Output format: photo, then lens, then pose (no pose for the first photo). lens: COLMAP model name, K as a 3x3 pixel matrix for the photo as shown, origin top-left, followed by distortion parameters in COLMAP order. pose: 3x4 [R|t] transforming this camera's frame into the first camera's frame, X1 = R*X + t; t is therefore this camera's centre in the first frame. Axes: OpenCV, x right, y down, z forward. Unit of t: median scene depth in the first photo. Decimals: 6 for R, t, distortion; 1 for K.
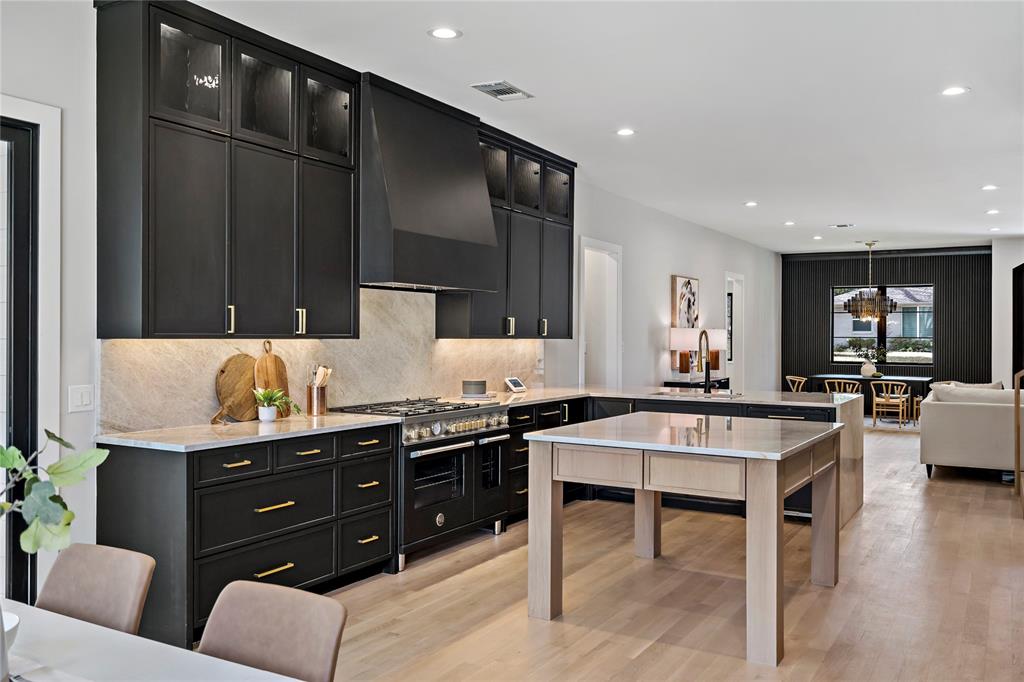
lens RADIAL K [[838.8, 0, 487.4], [0, 838.8, 343.7], [0, 0, 1]] dist [0.010088, 0.011589]
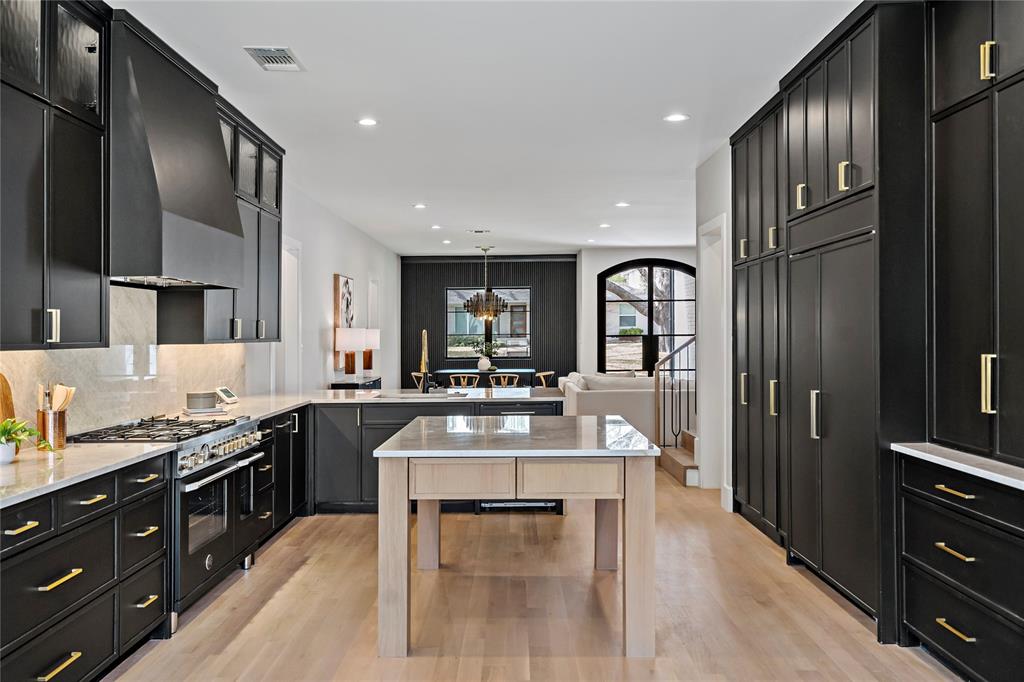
lens RADIAL K [[838.8, 0, 502.6], [0, 838.8, 335.0], [0, 0, 1]] dist [0.010088, 0.011589]
pose [[0.871324, -0.016240, 0.490439, -0.180022], [0.021000, 0.999771, -0.004203, -0.005114], [-0.490258, 0.013962, 0.871465, 0.109635]]
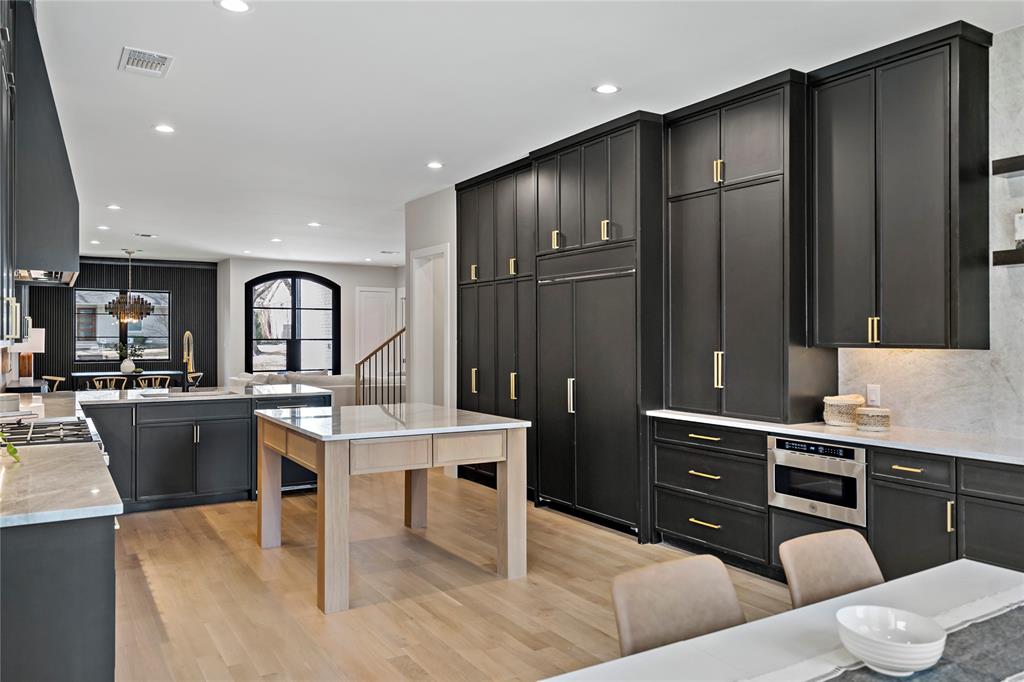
lens RADIAL K [[745.6, 0, 507.8], [0, 745.6, 336.5], [0, 0, 1]] dist [0.008087, -0.002536]
pose [[0.474775, -0.004861, 0.880094, -0.432779], [0.010860, 0.999941, -0.000335, -0.006149], [-0.880040, 0.009717, 0.474799, 0.251414]]
